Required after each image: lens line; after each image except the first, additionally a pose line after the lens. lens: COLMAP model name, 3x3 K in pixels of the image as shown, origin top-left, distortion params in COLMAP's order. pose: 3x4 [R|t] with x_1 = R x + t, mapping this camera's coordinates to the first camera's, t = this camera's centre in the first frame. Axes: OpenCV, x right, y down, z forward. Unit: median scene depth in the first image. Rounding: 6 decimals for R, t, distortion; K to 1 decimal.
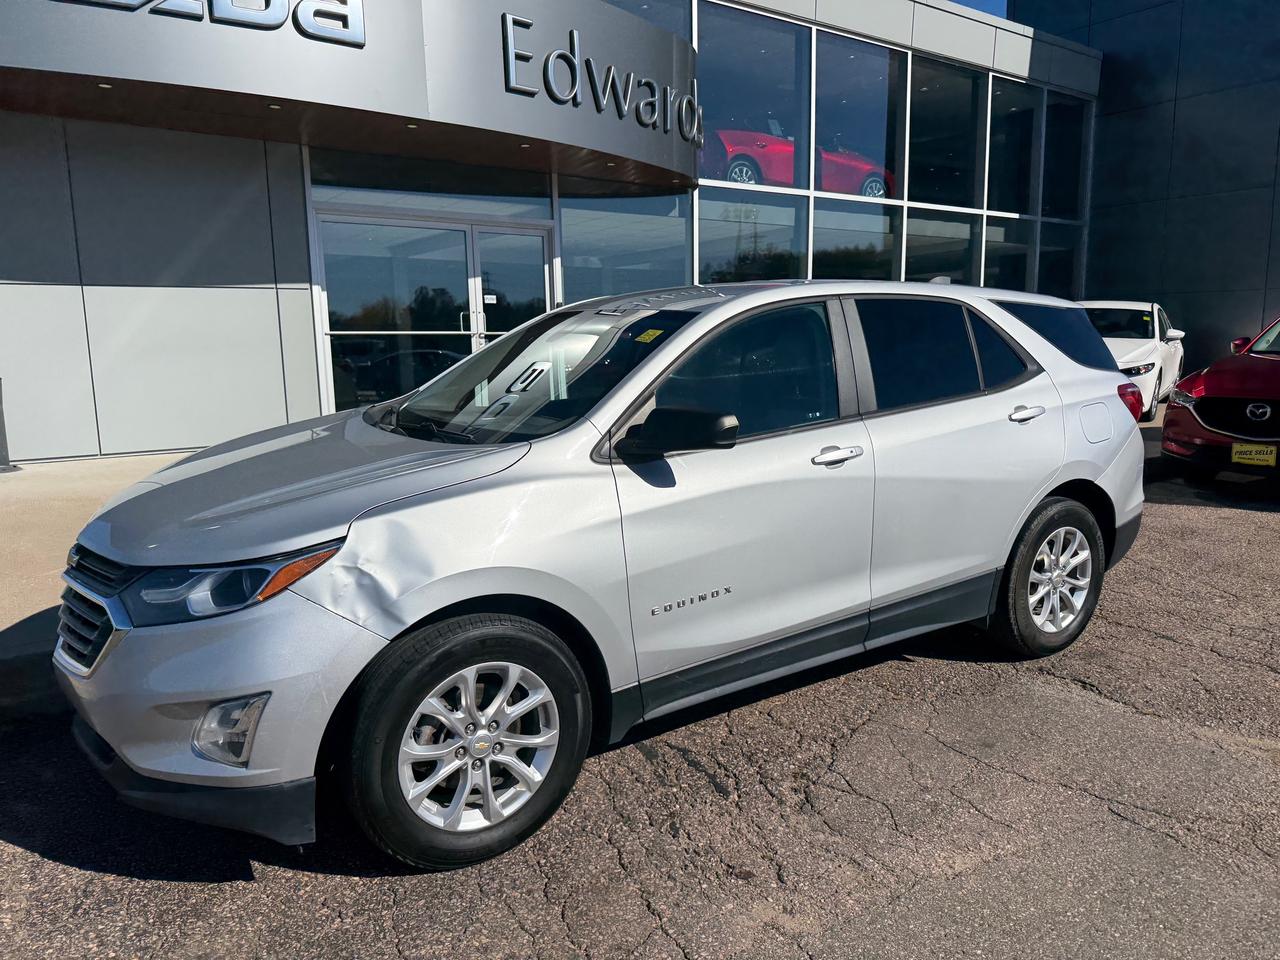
lens RADIAL K [[893.8, 0, 652.6], [0, 893.8, 486.6], [0, 0, 1]] dist [0.046133, -0.066500]
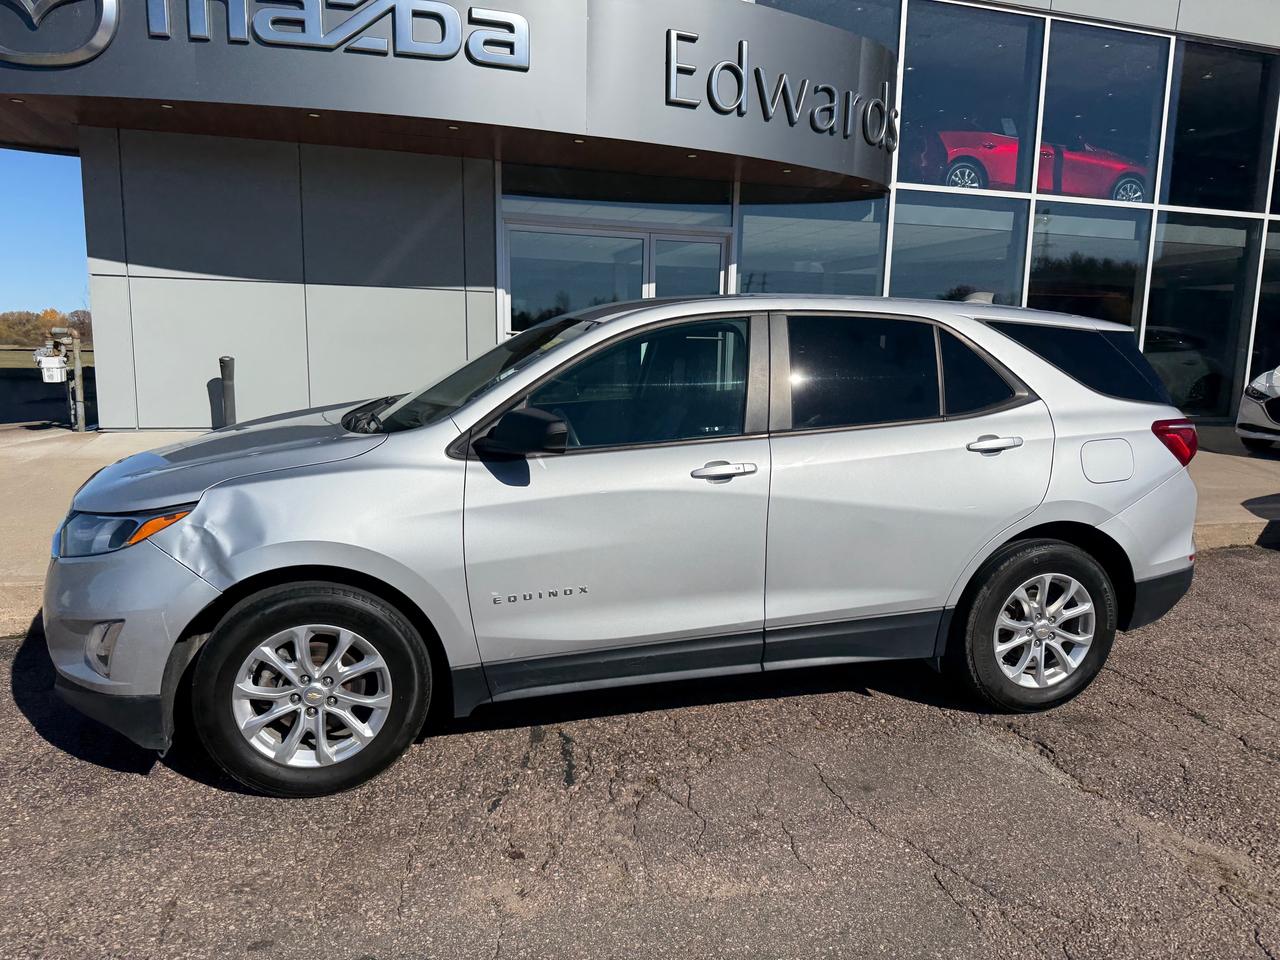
lens RADIAL K [[893.8, 0, 652.0], [0, 893.8, 490.2], [0, 0, 1]] dist [0.046133, -0.066500]
pose [[0.949849, 0.085313, -0.300846, 0.339224], [-0.085424, 0.996262, 0.012814, -0.014767], [0.300815, 0.013528, 0.953587, 0.020881]]
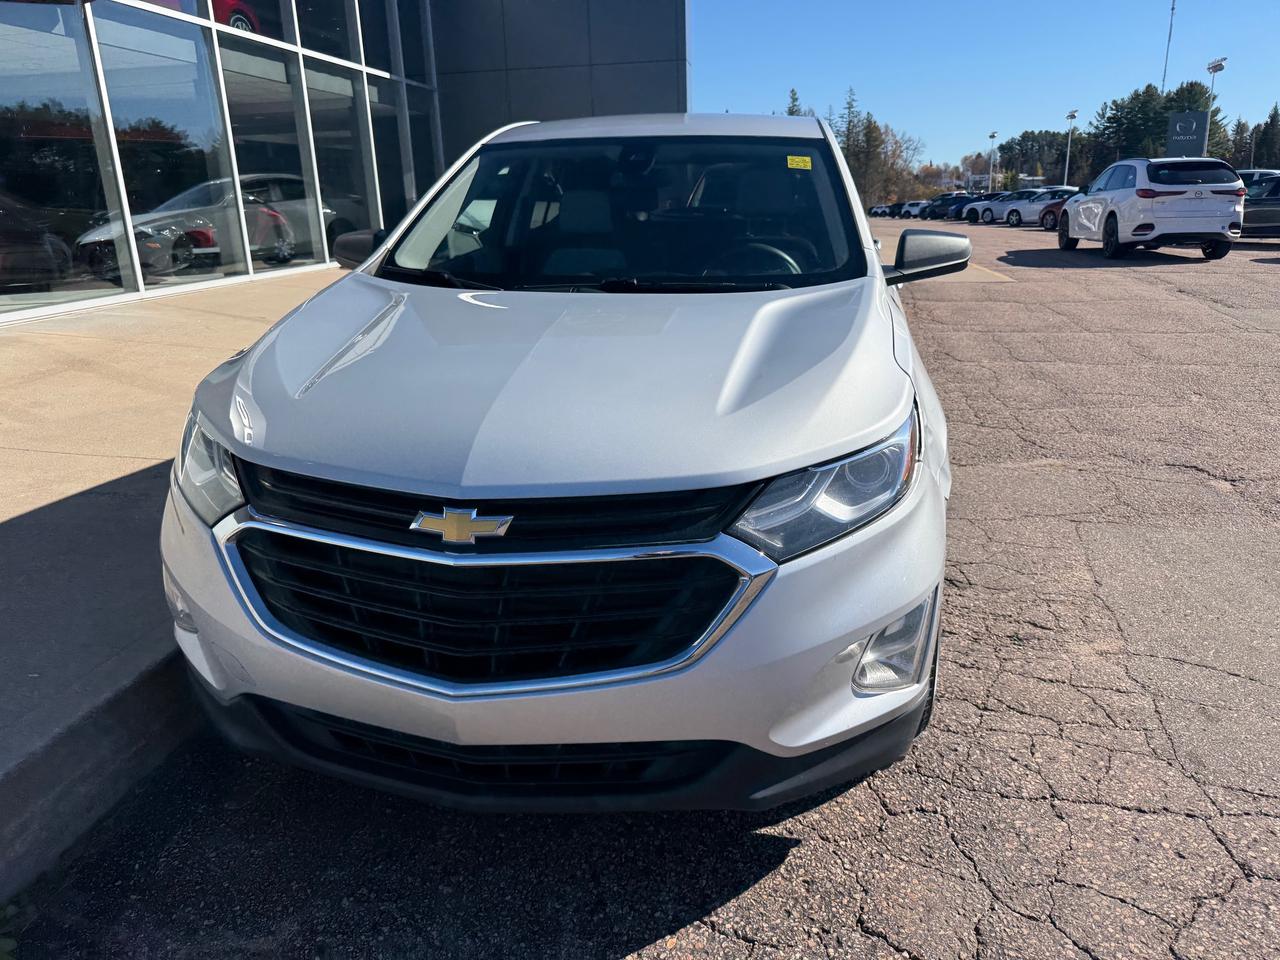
lens RADIAL K [[893.8, 0, 643.3], [0, 893.8, 479.6], [0, 0, 1]] dist [0.046133, -0.066500]
pose [[0.700596, -0.216931, 0.679784, -0.636461], [0.130361, 0.975546, 0.176962, -0.026628], [-0.701550, -0.035362, 0.711743, 0.331134]]
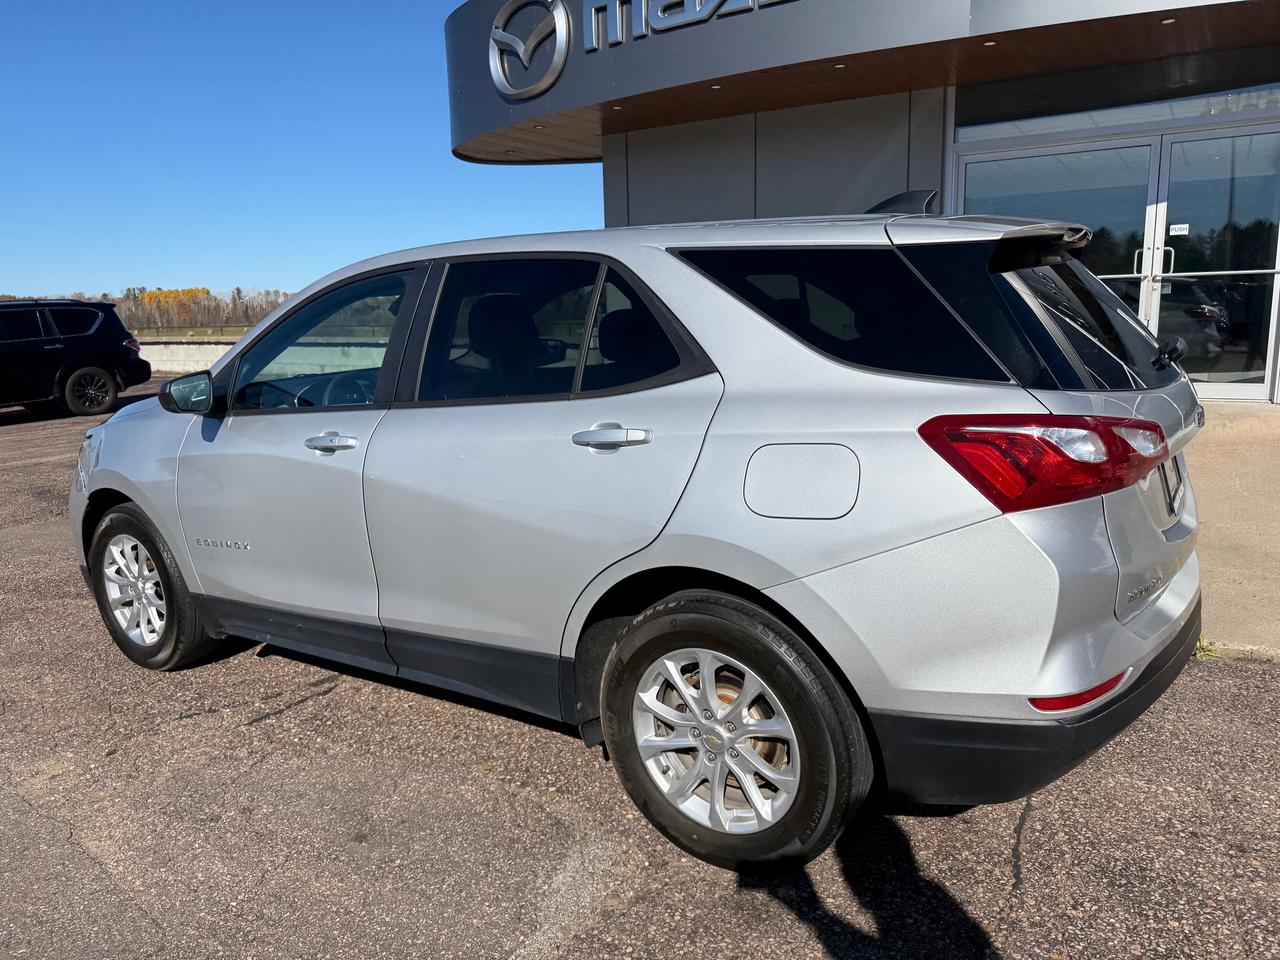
lens RADIAL K [[893.8, 0, 647.0], [0, 893.8, 480.2], [0, 0, 1]] dist [0.046133, -0.066500]
pose [[0.389376, 0.179442, -0.903430, 0.919970], [-0.123682, 0.982143, 0.141769, -0.133052], [0.912737, 0.056536, 0.404617, 0.728631]]
